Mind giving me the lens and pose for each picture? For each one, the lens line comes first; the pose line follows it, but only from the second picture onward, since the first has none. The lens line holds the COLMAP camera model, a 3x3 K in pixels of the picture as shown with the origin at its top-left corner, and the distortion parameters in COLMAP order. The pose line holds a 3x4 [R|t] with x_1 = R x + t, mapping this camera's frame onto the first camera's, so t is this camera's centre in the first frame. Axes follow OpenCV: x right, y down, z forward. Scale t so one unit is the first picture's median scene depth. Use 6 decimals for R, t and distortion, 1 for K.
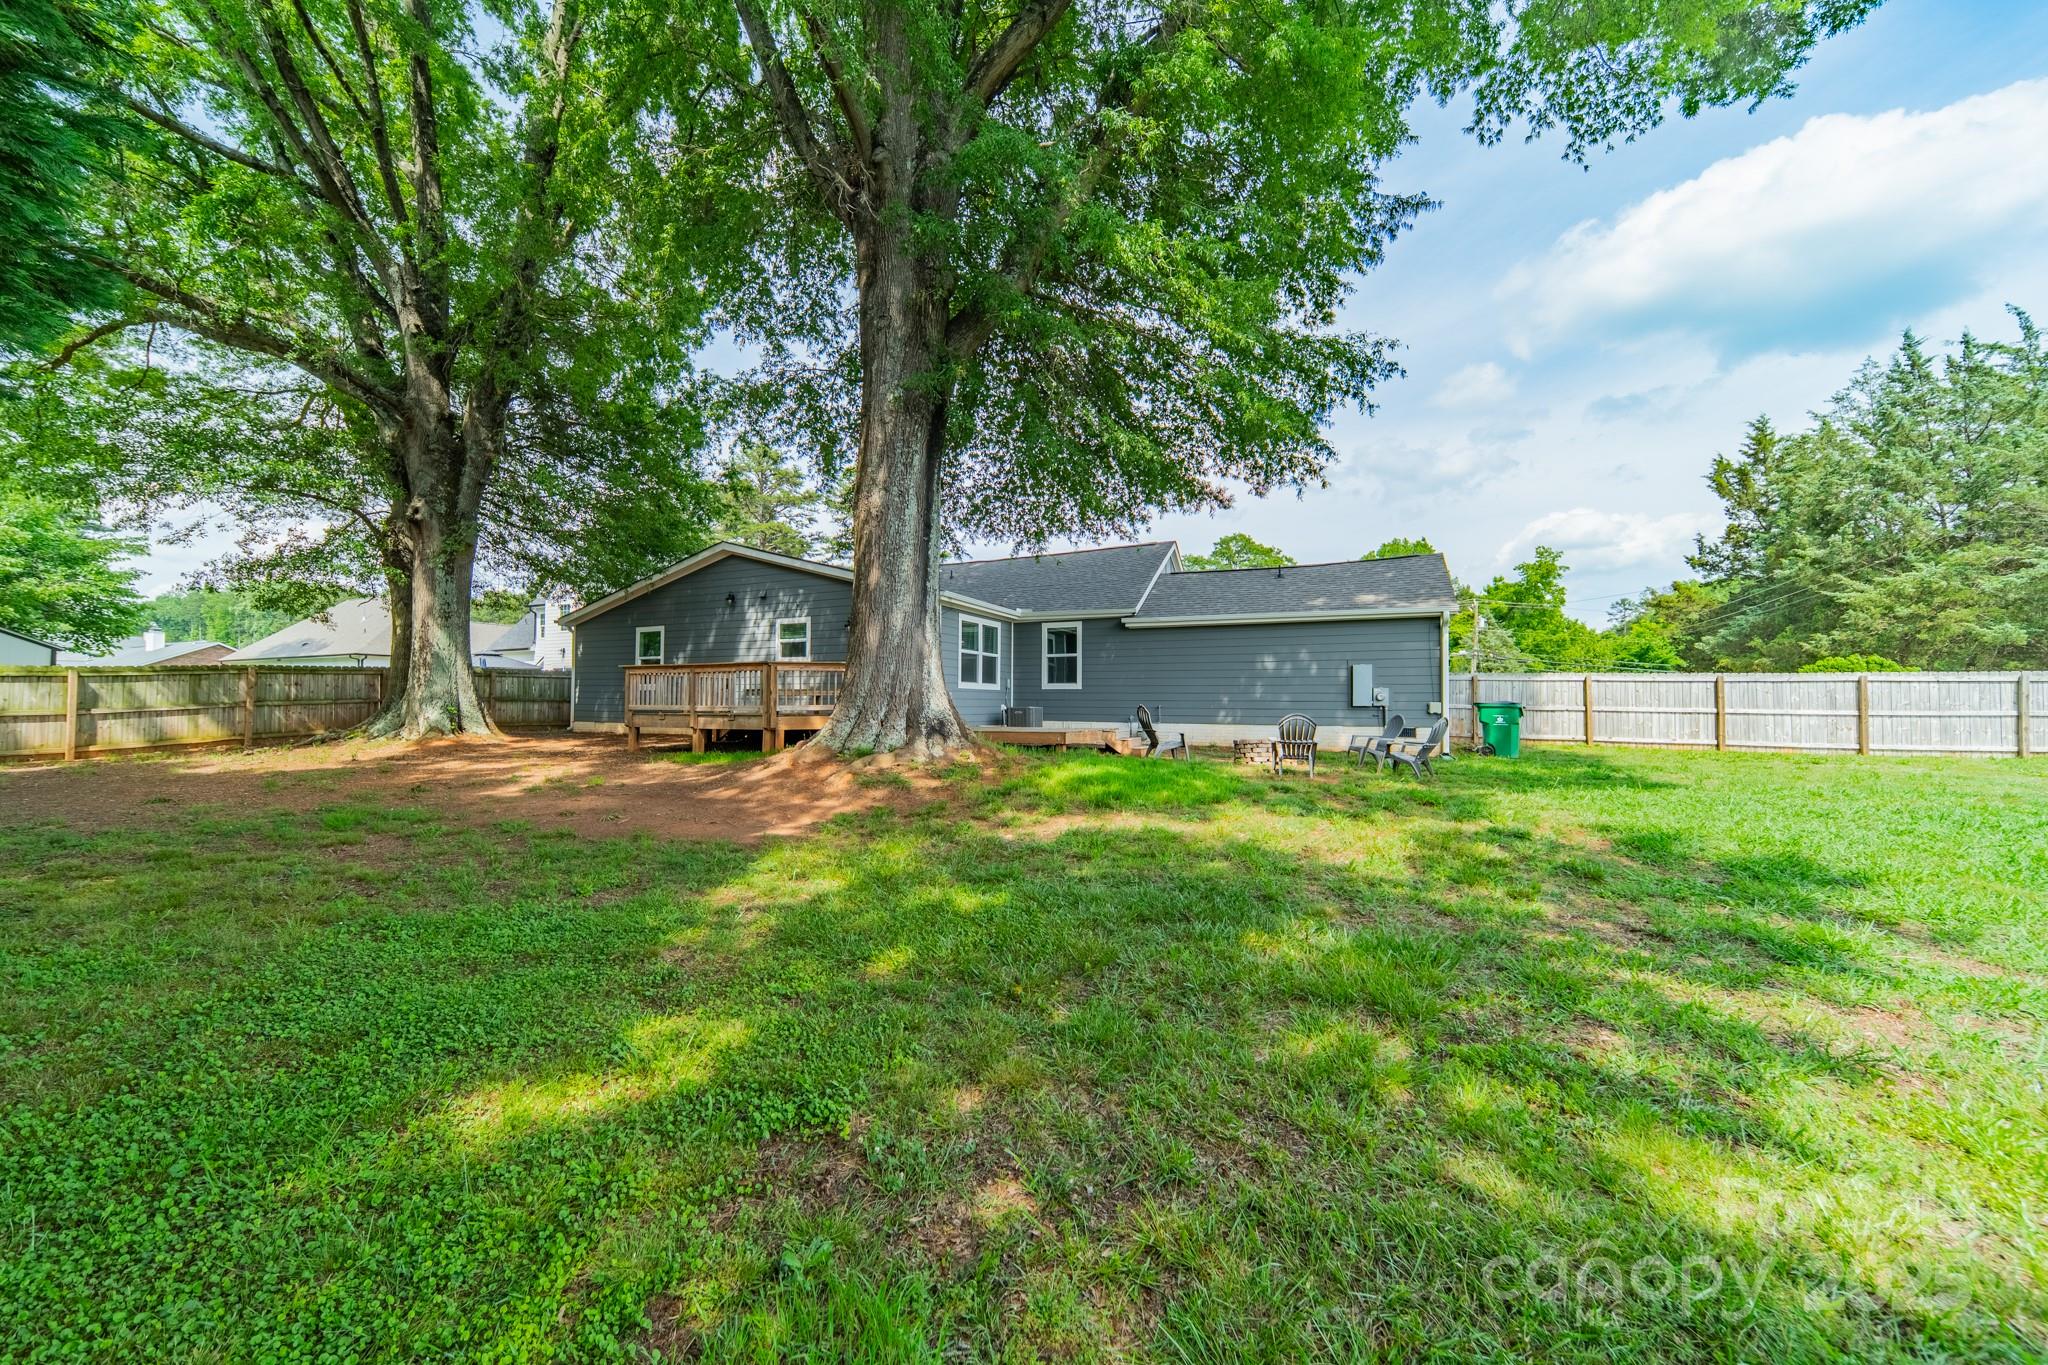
lens RADIAL K [[722.9, 0, 1019.5], [0, 722.9, 682.0], [0, 0, 1]] dist [0.014180, 0.000090]
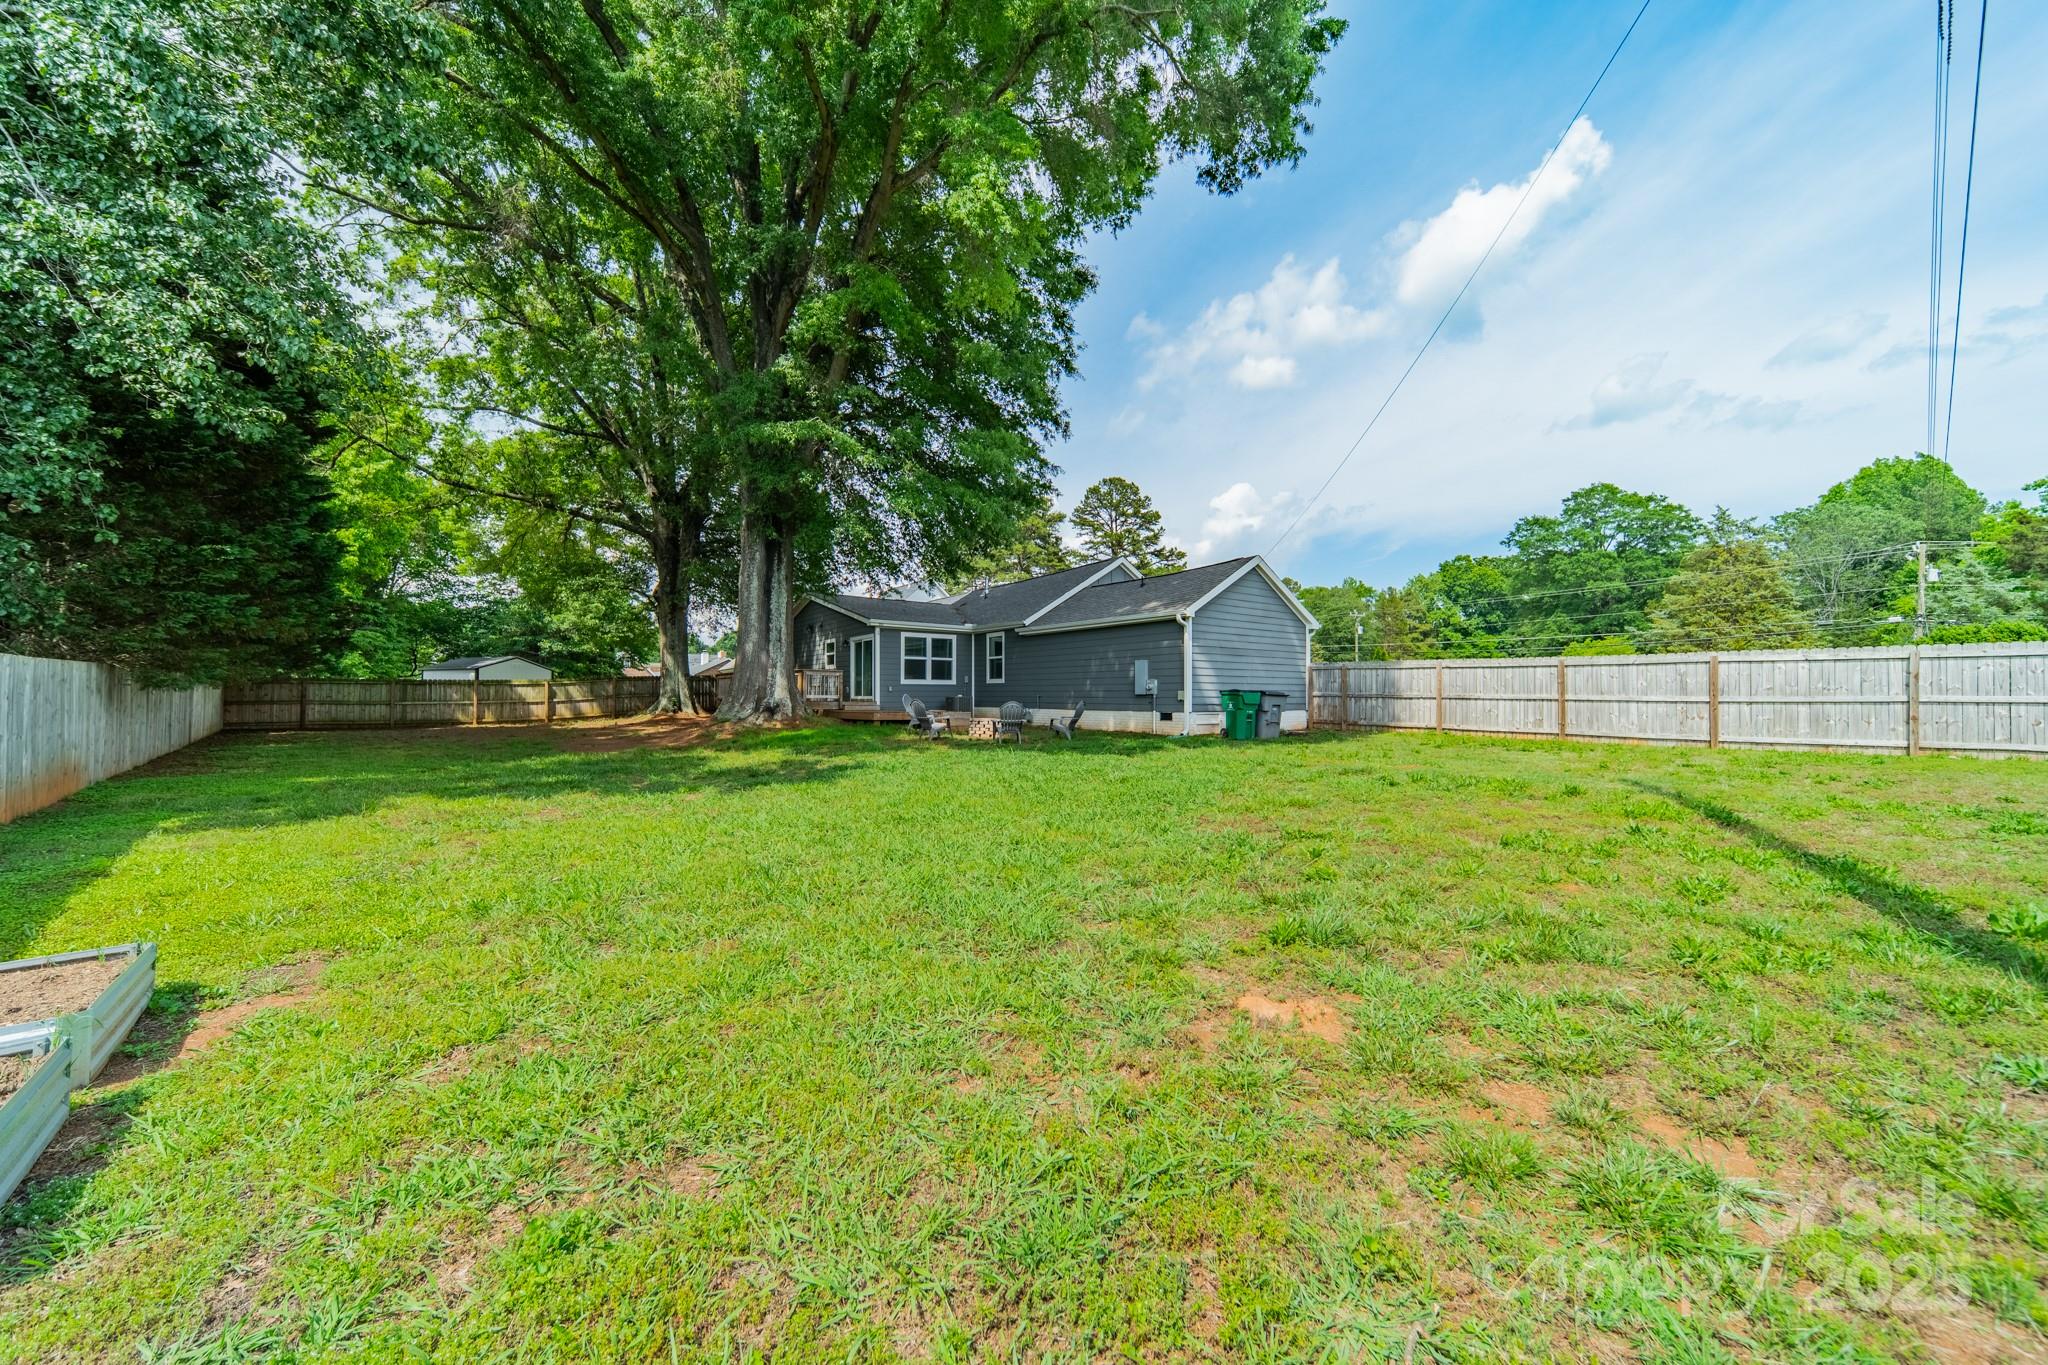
lens RADIAL K [[722.9, 0, 1028.4], [0, 722.9, 688.7], [0, 0, 1]] dist [0.014180, 0.000090]
pose [[0.869822, -0.009465, -0.493275, 0.824282], [0.019046, 0.999715, 0.014403, 0.002050], [0.492998, -0.021923, 0.869754, -0.132243]]
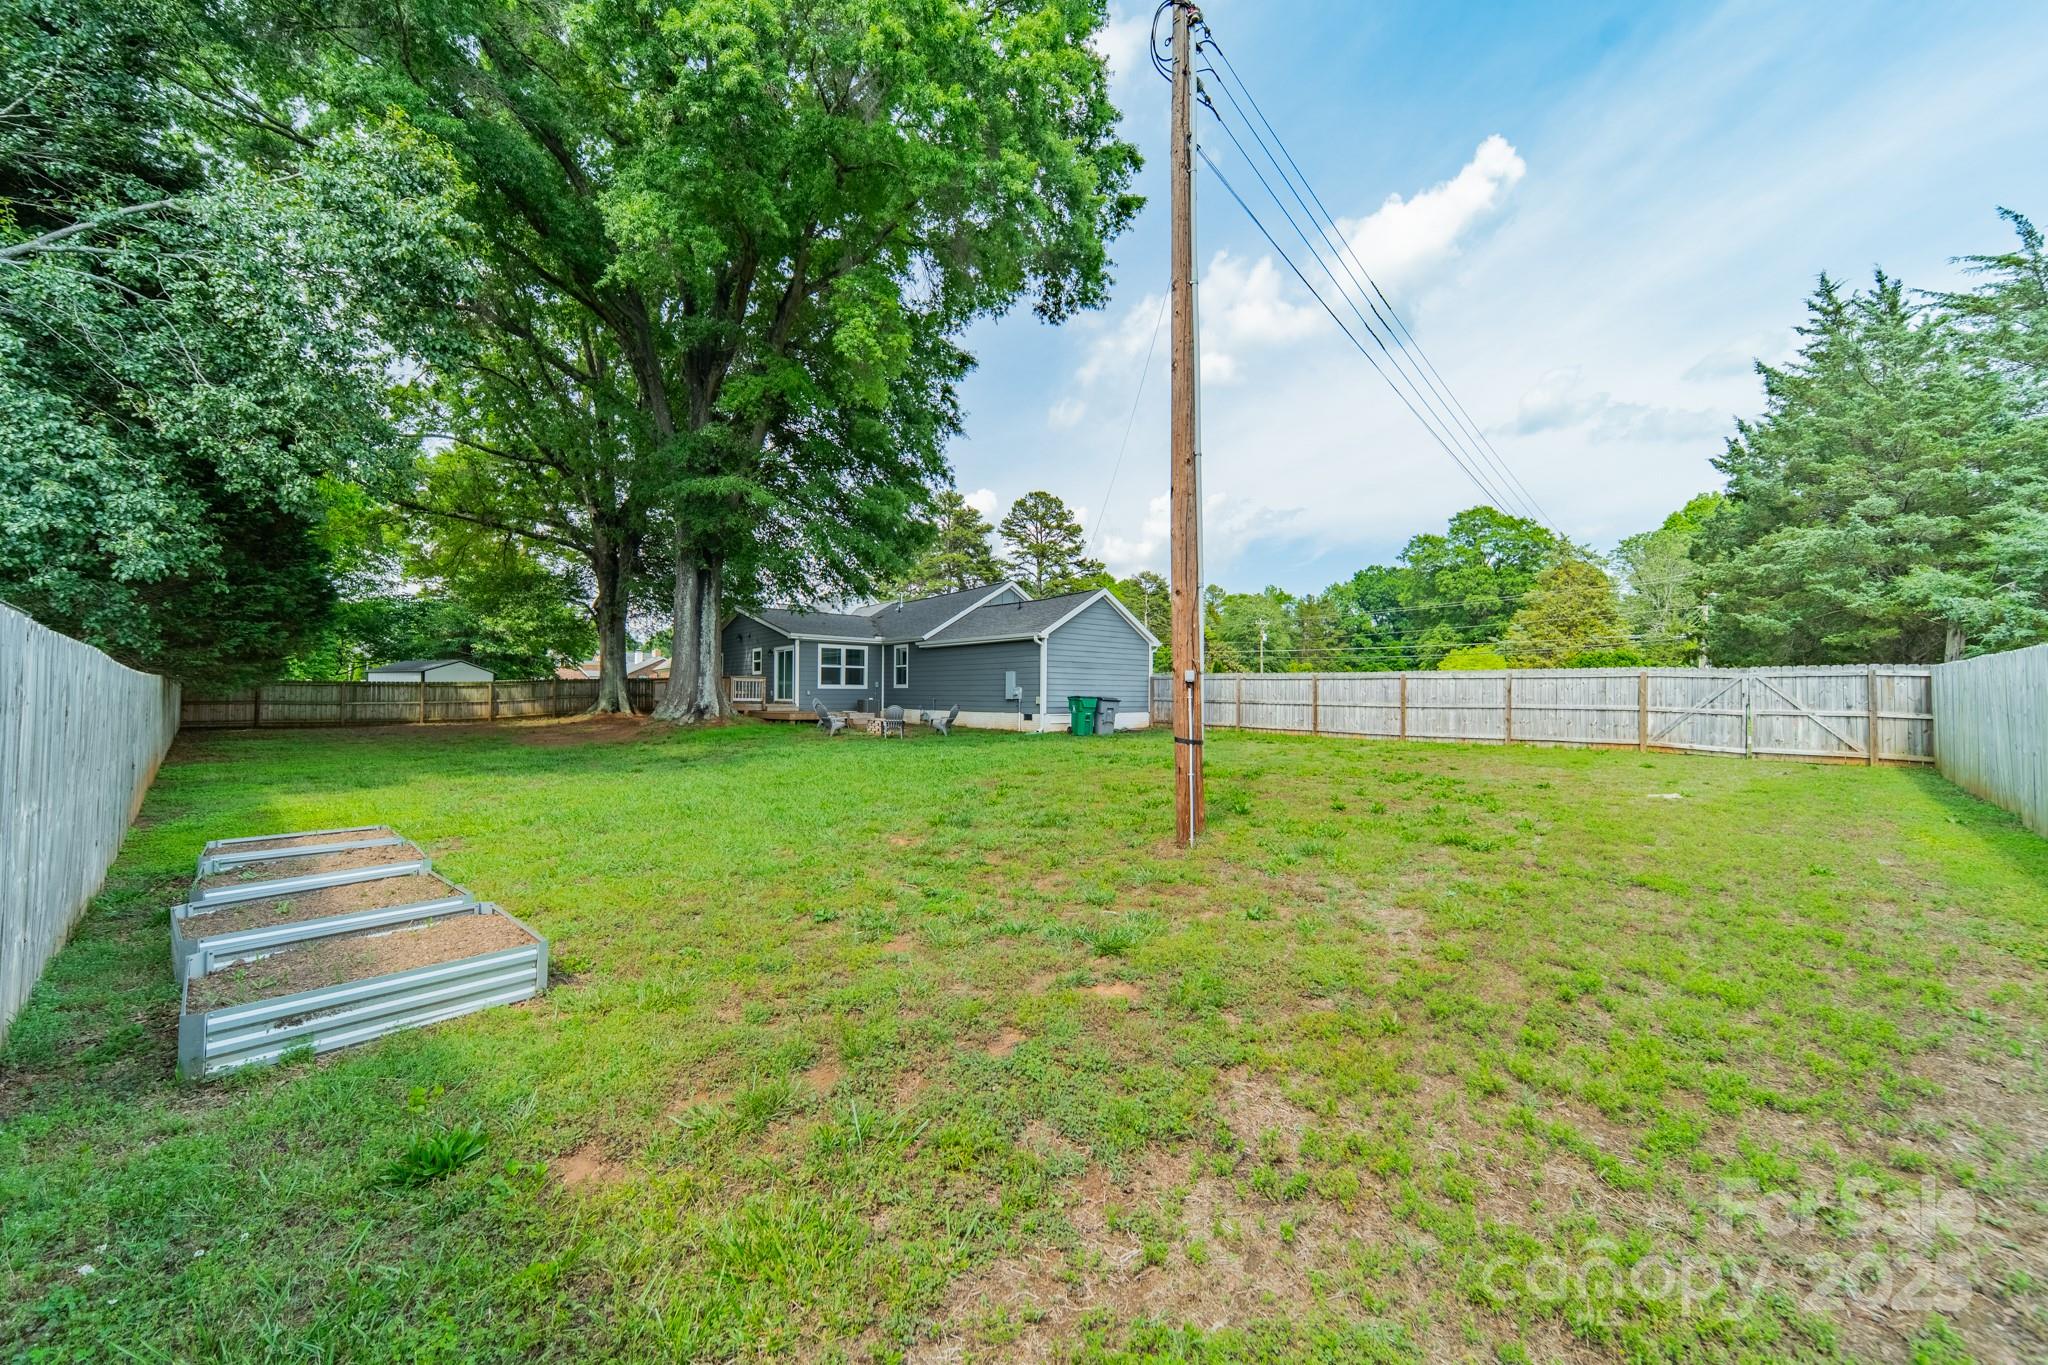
lens RADIAL K [[722.9, 0, 1028.7], [0, 722.9, 687.8], [0, 0, 1]] dist [0.014180, 0.000090]
pose [[0.904239, -0.005563, -0.426991, 1.041208], [0.013429, 0.999791, 0.015413, -0.011743], [0.426816, -0.019671, 0.904124, -0.303825]]
